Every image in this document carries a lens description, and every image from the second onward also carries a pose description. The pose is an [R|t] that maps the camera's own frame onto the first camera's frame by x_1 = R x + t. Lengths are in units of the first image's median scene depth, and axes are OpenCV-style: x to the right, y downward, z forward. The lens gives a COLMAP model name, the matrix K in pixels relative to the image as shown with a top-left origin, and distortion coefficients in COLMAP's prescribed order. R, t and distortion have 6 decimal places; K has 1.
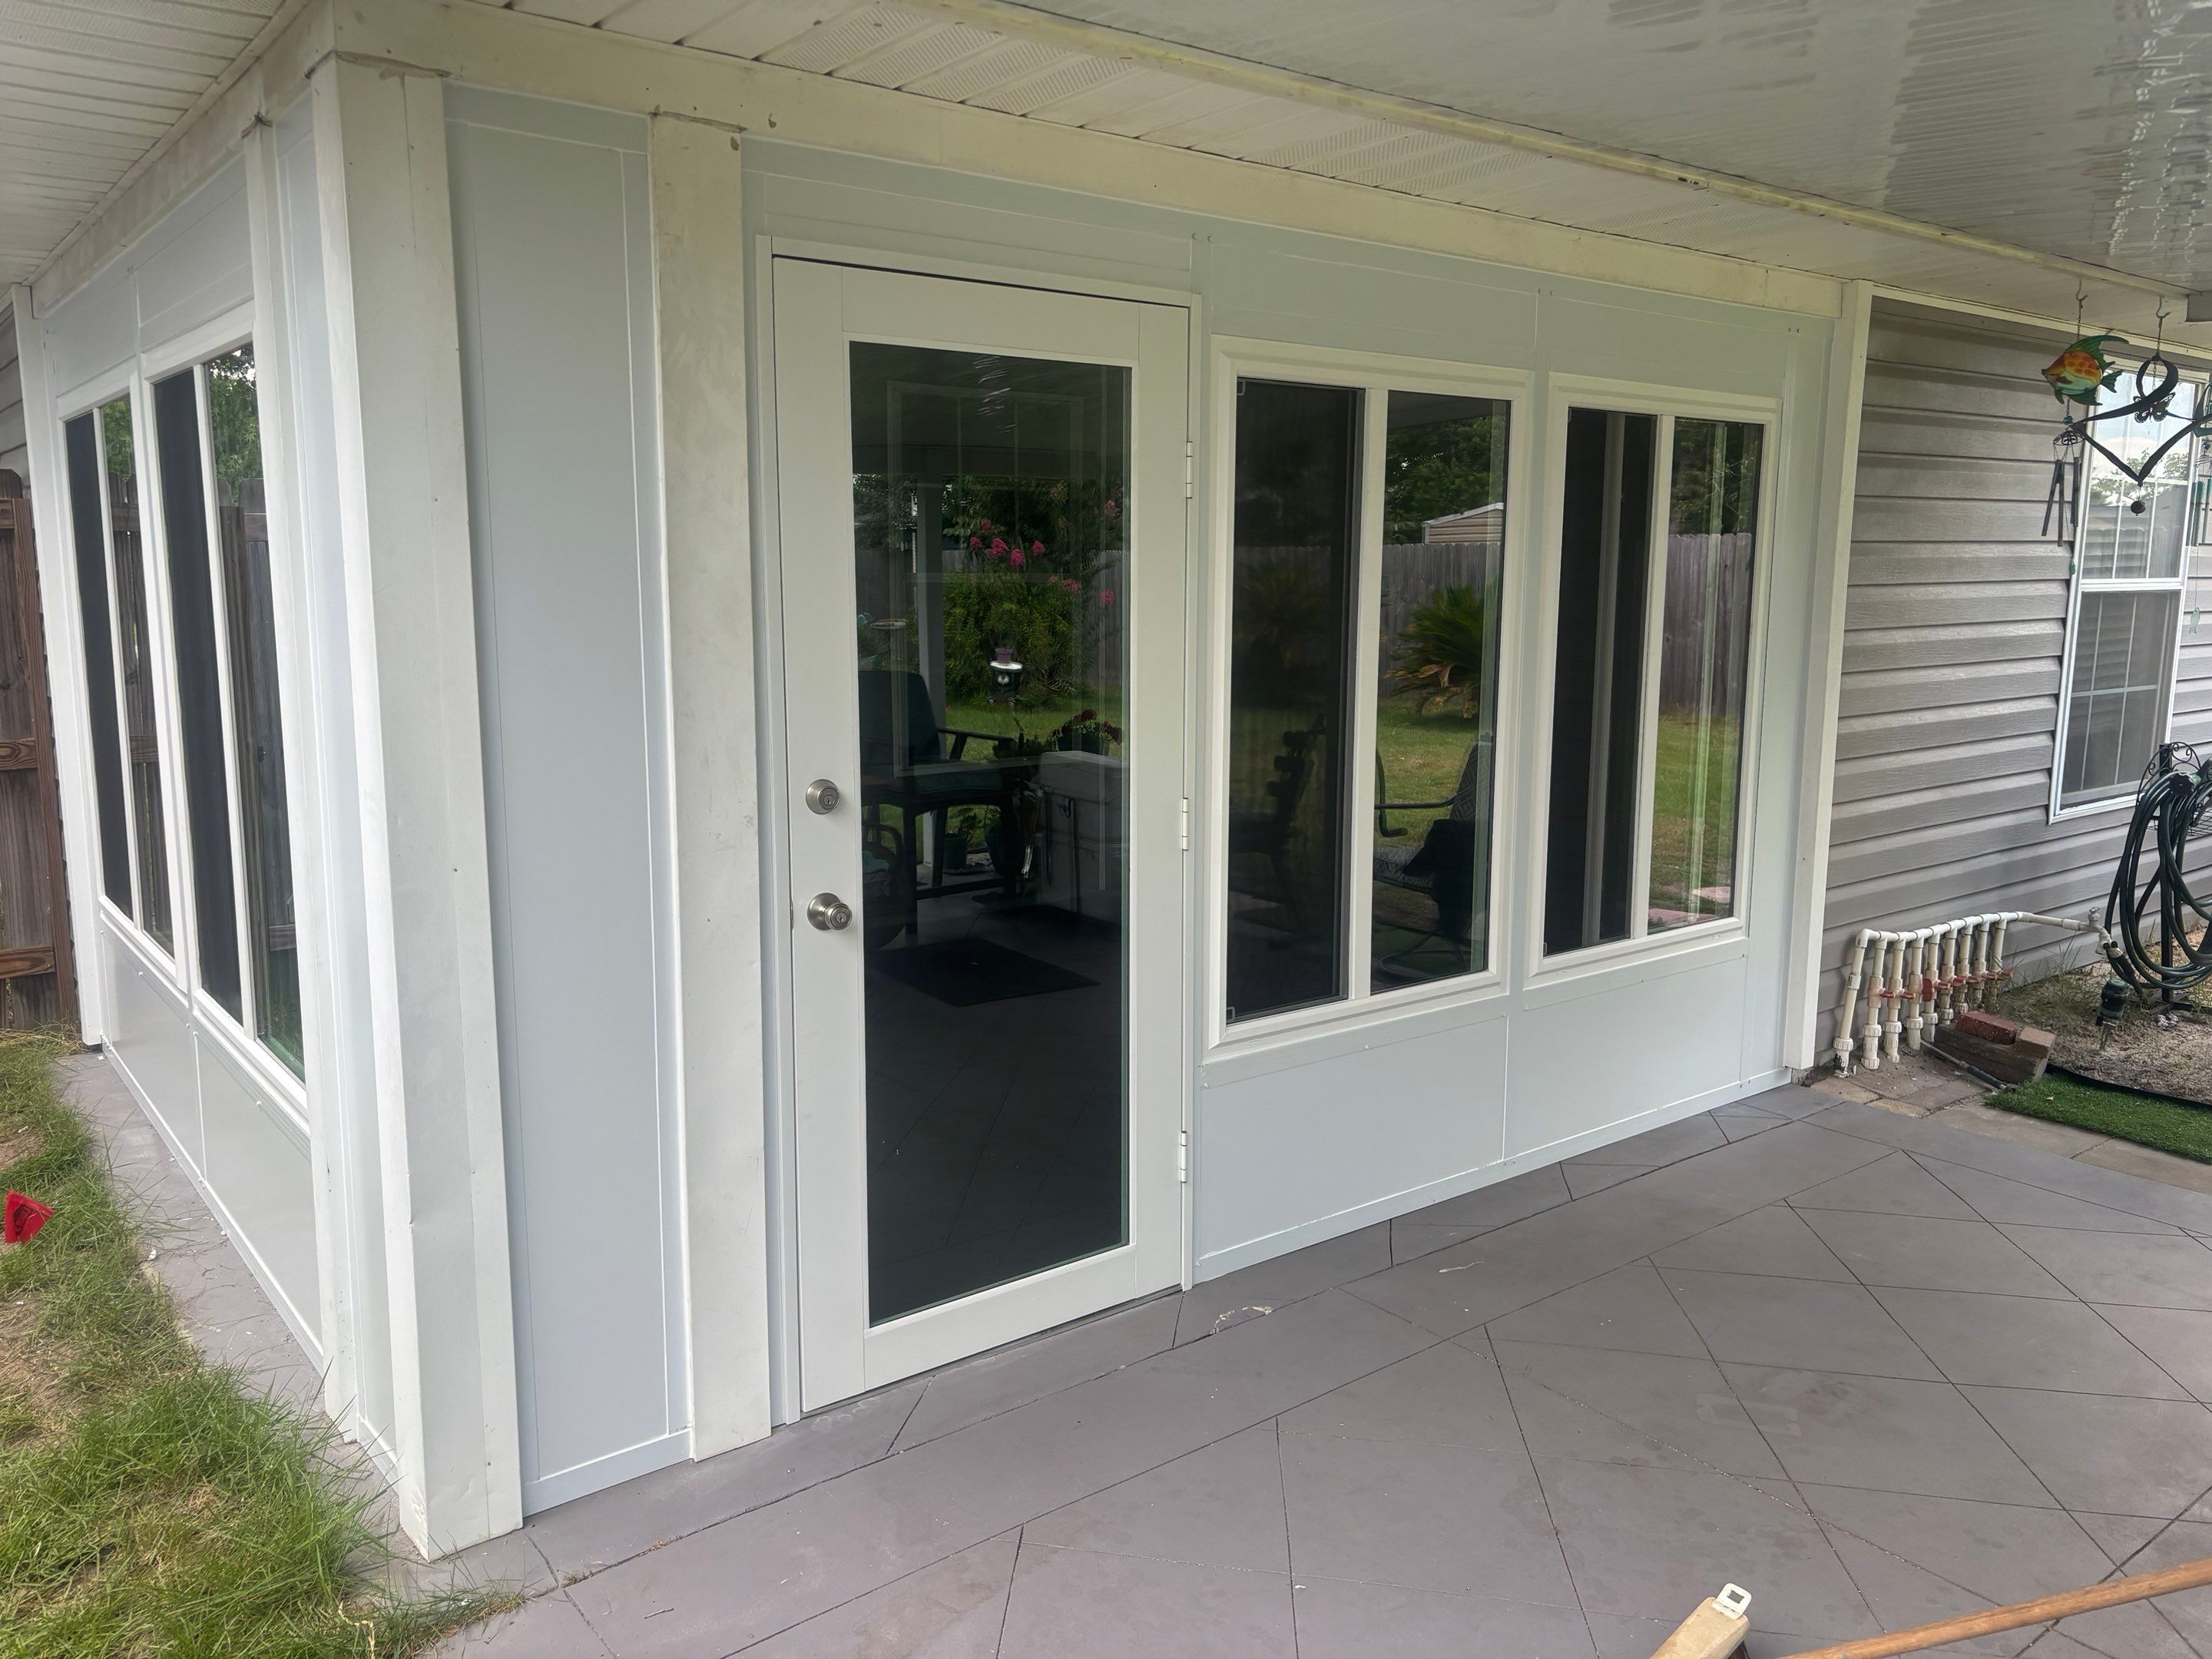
lens RADIAL K [[1672.6, 0, 1110.9], [0, 1672.6, 817.0], [0, 0, 1]] dist [0.018243, -0.000360]
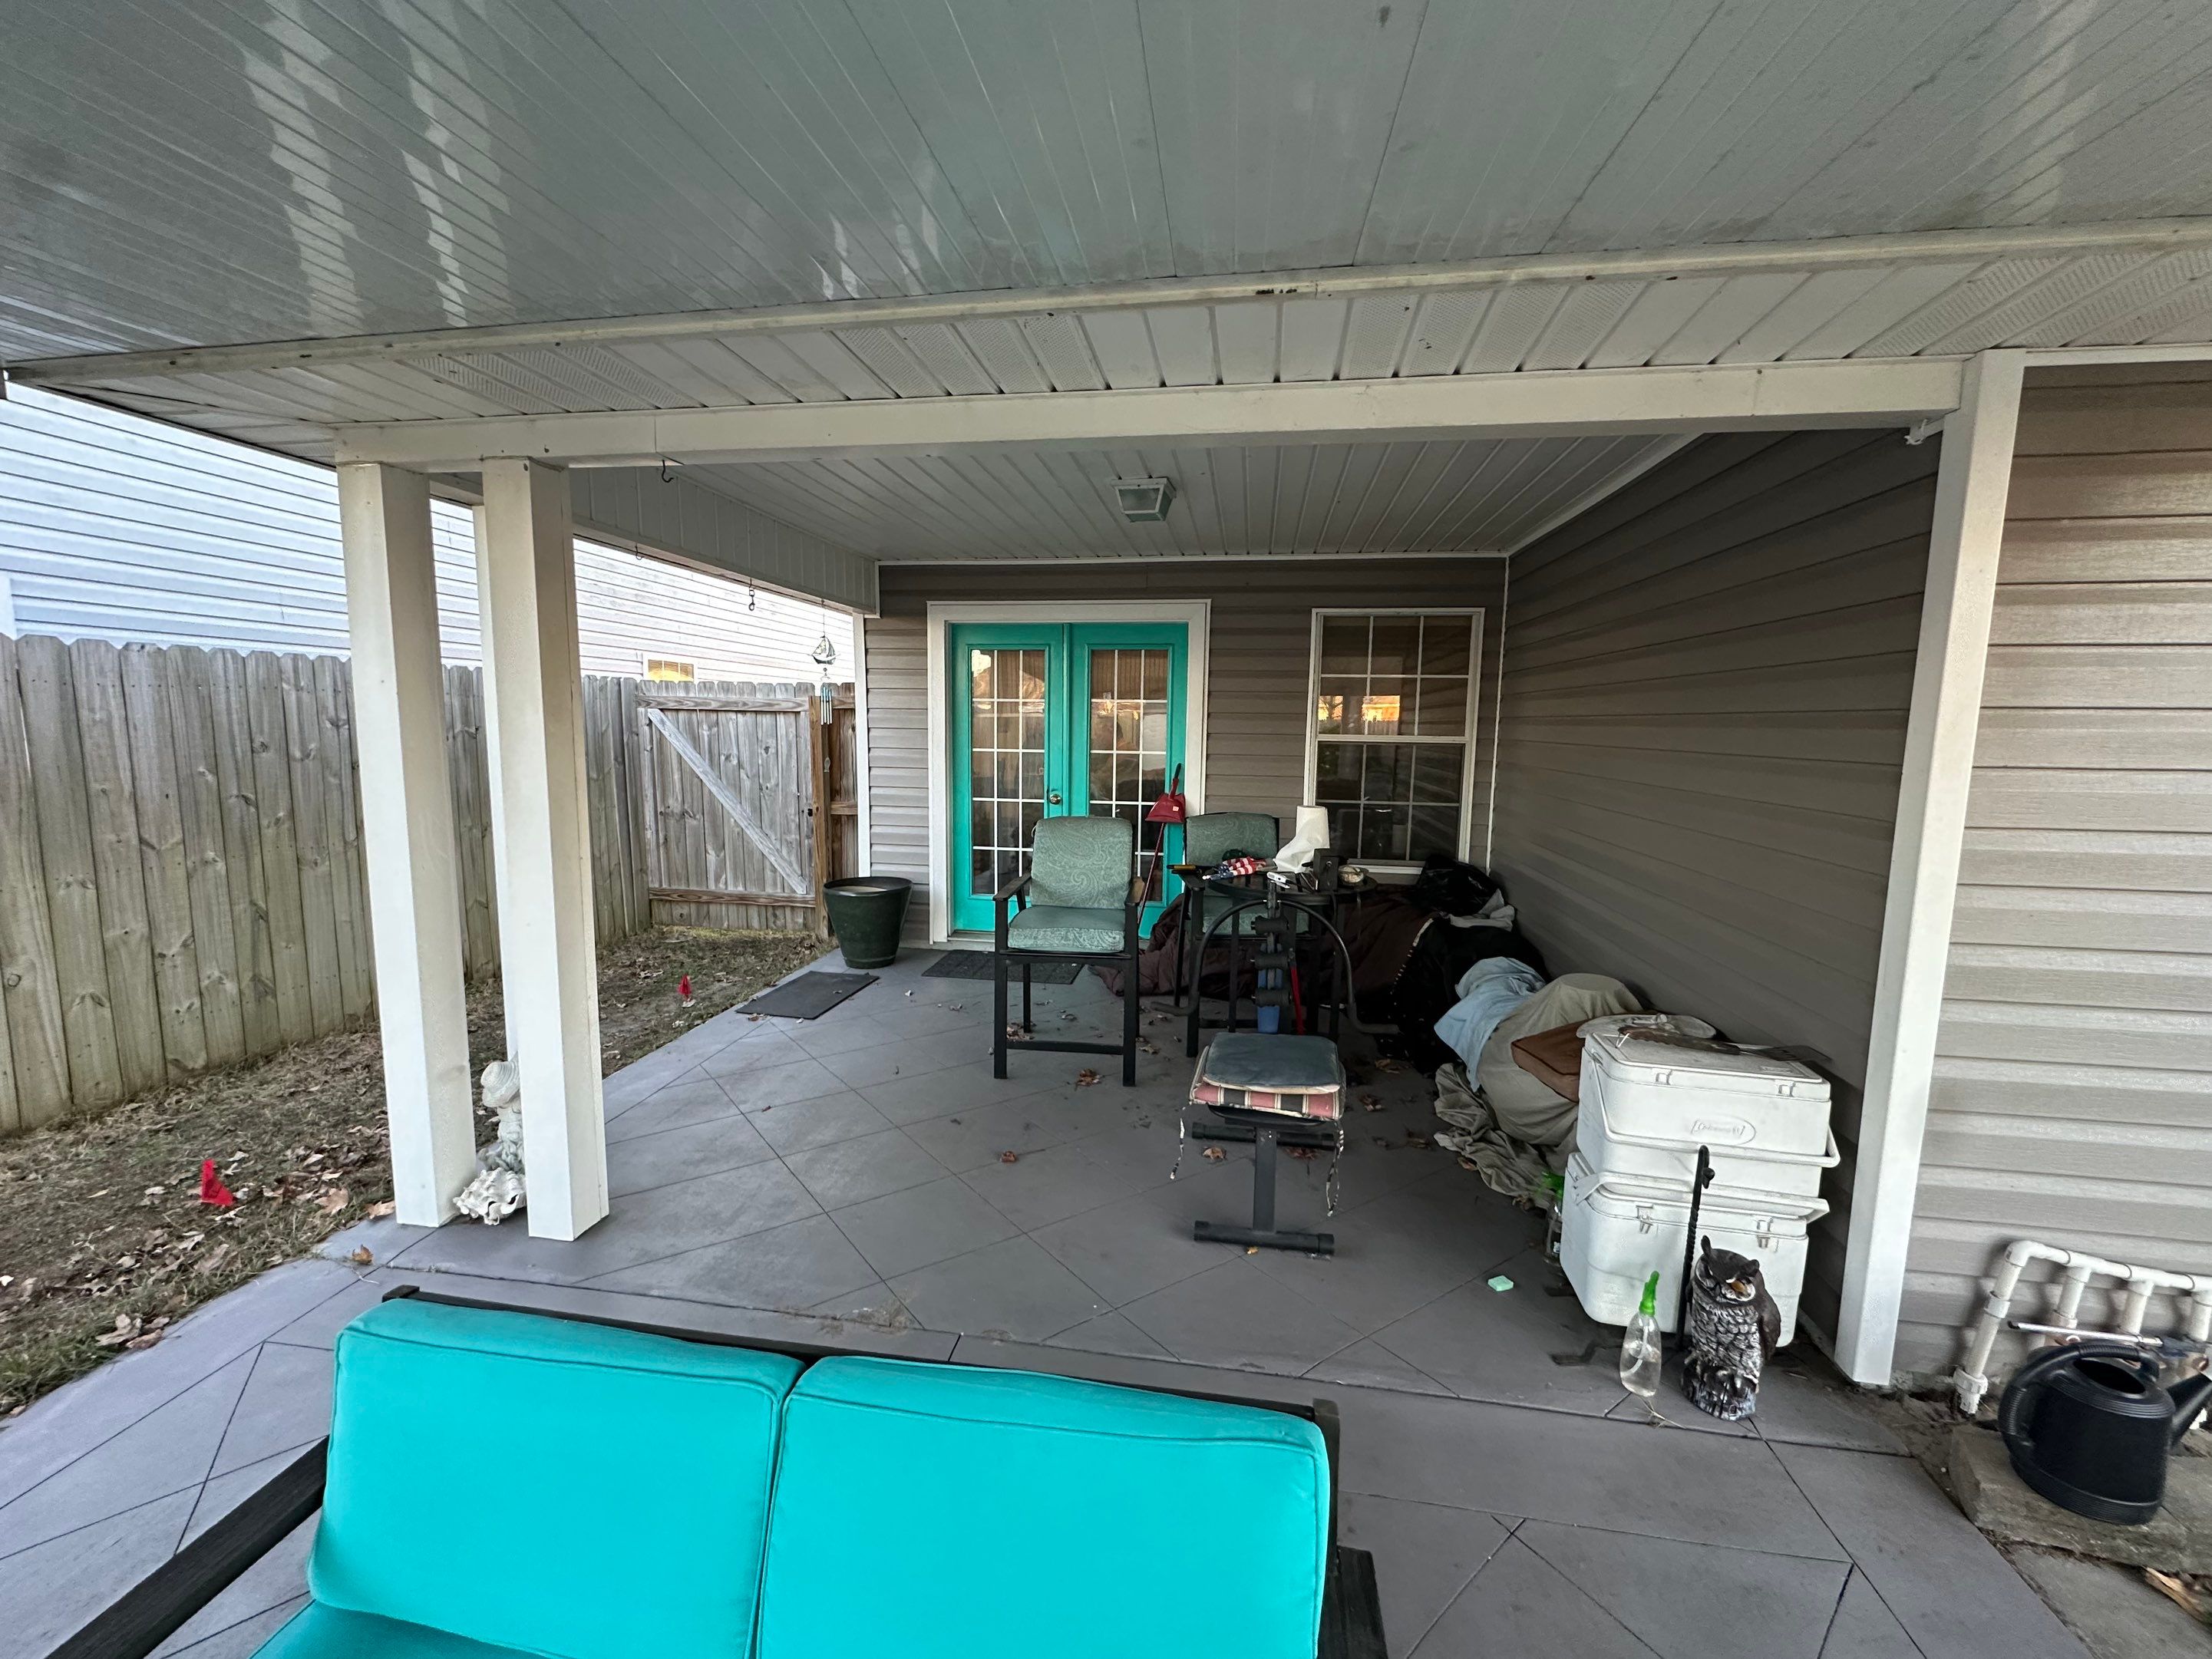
lens RADIAL K [[873.1, 0, 1106.0], [0, 873.1, 829.5], [0, 0, 1]] dist [-0.000866, -0.000145]
pose [[0.681643, 0.095715, -0.725397, 0.571794], [-0.120186, 0.992588, 0.018034, -0.089852], [0.721746, 0.074890, 0.688094, 0.579982]]
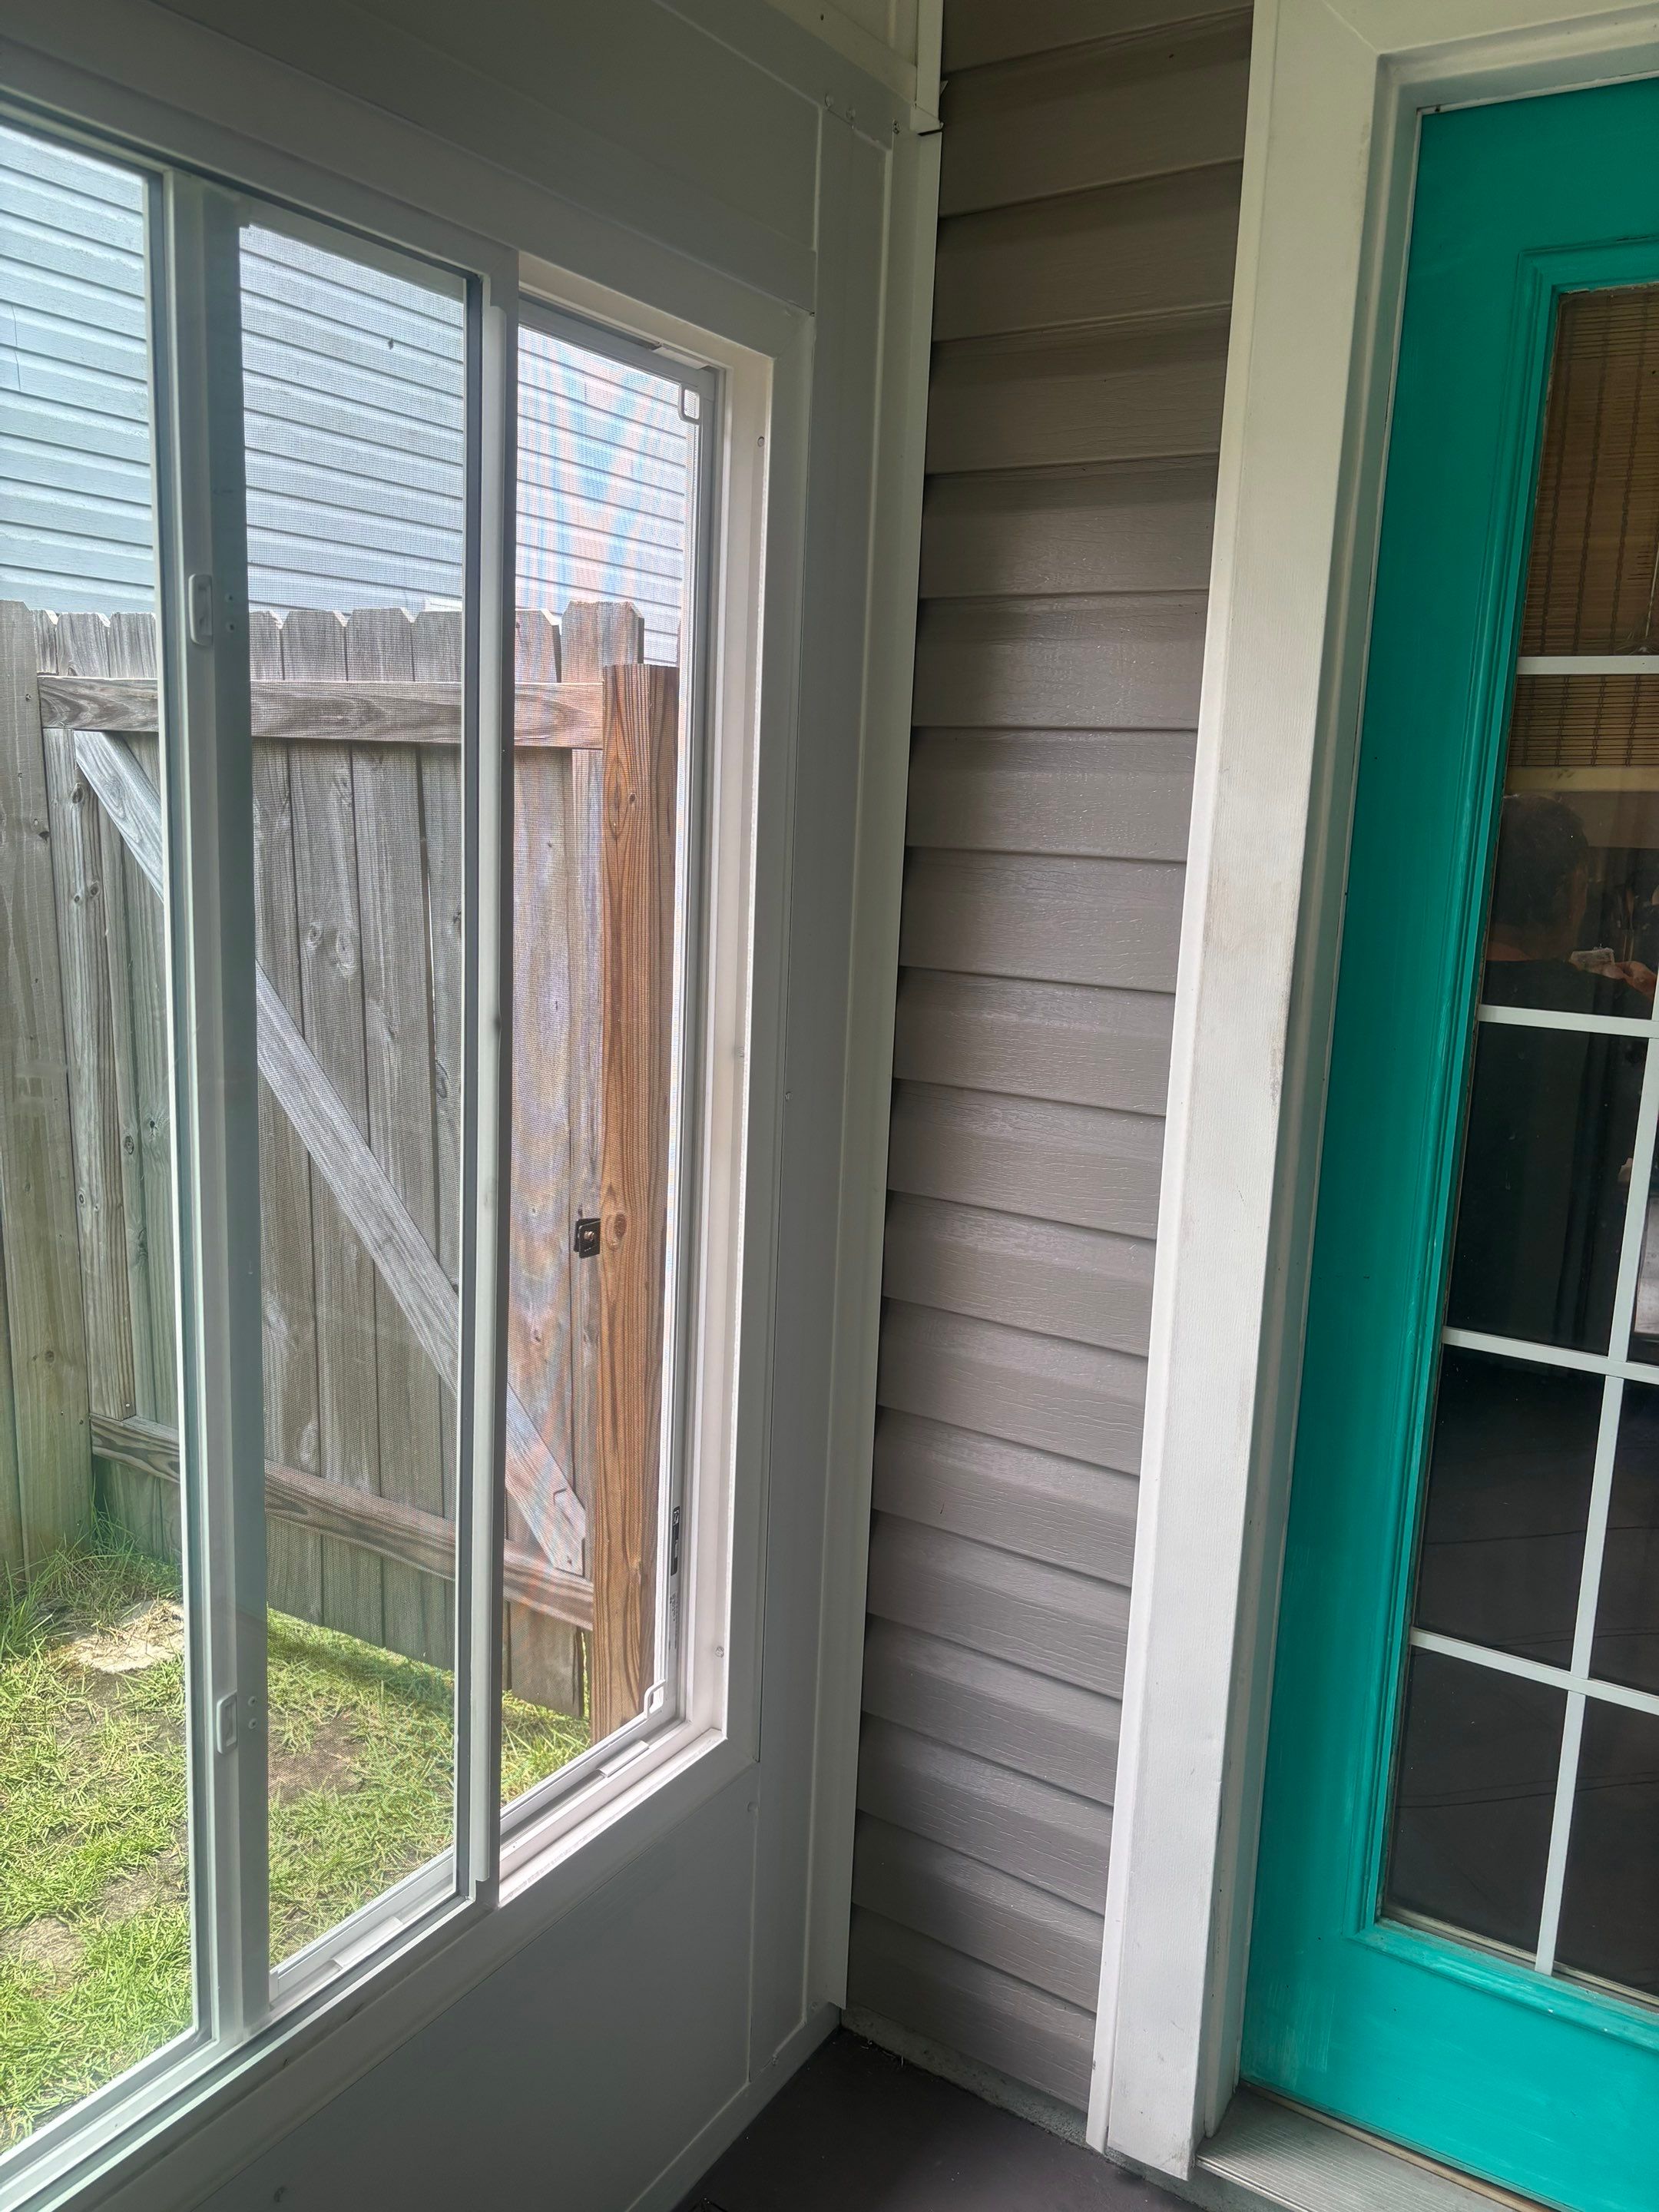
lens RADIAL K [[1672.6, 0, 829.5], [0, 1672.6, 1106.0], [0, 0, 1]] dist [0.018243, -0.000360]
pose [[0.335046, 0.181392, -0.924576, -0.319010], [-0.175267, 0.976165, 0.128000, -0.171715], [0.925757, 0.119161, 0.358852, 1.121060]]
